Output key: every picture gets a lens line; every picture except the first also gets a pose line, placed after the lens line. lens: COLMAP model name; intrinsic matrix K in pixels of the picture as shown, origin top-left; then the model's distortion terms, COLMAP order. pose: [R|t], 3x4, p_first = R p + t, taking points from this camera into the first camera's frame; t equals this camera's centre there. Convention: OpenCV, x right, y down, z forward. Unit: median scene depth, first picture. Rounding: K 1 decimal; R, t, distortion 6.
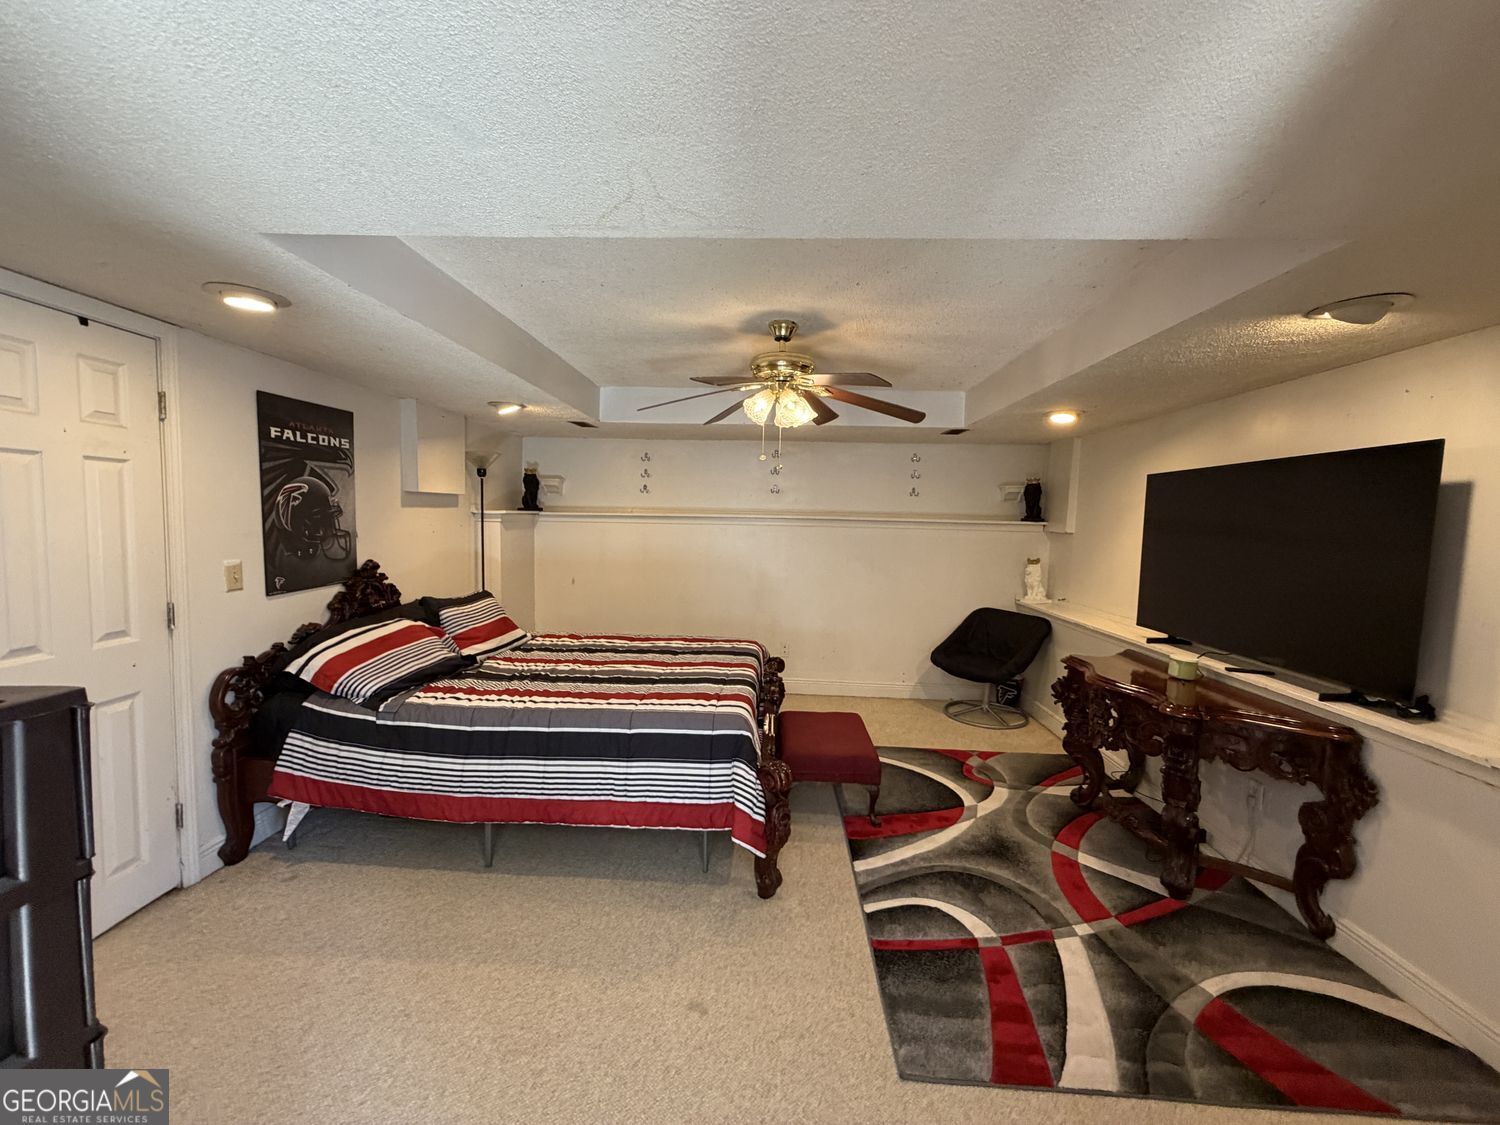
lens RADIAL K [[598.3, 0, 745.2], [0, 598.3, 563.4], [0, 0, 1]] dist [-0.001224, 0.000150]
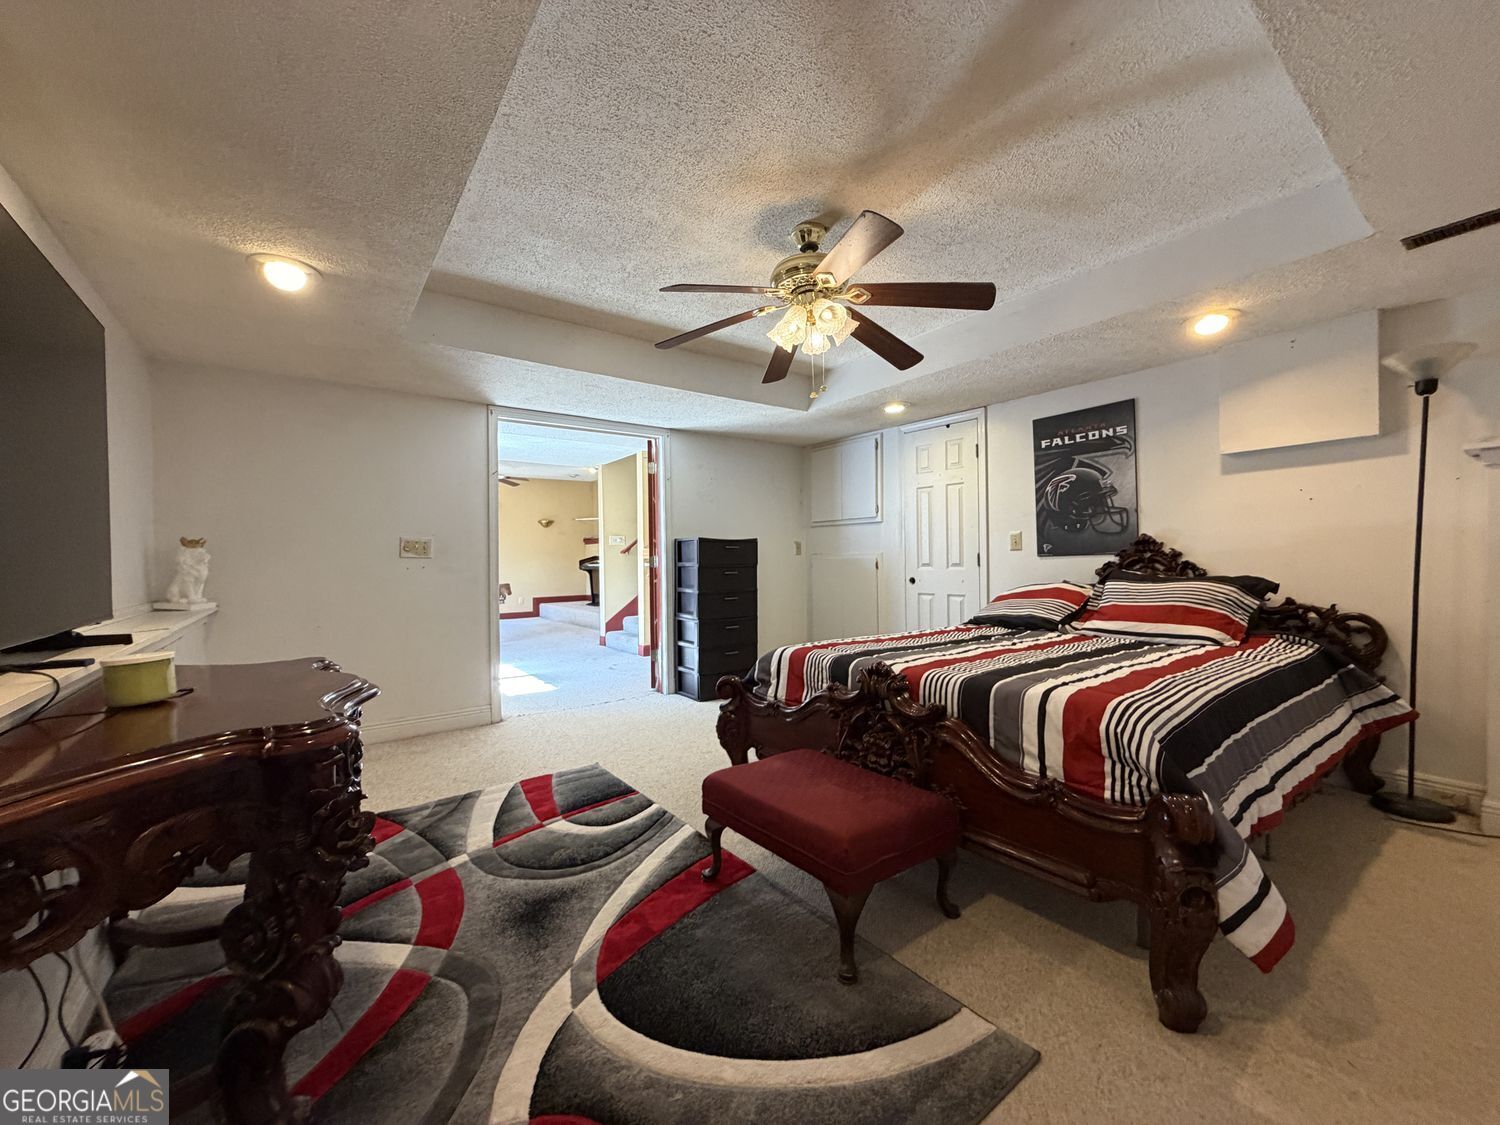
lens RADIAL K [[598.3, 0, 741.6], [0, 598.3, 560.5], [0, 0, 1]] dist [-0.001224, 0.000150]
pose [[-0.780727, -0.014769, -0.624697, 0.656255], [-0.056946, 0.997242, 0.047593, 0.034842], [0.622272, 0.072731, -0.779415, 1.611982]]
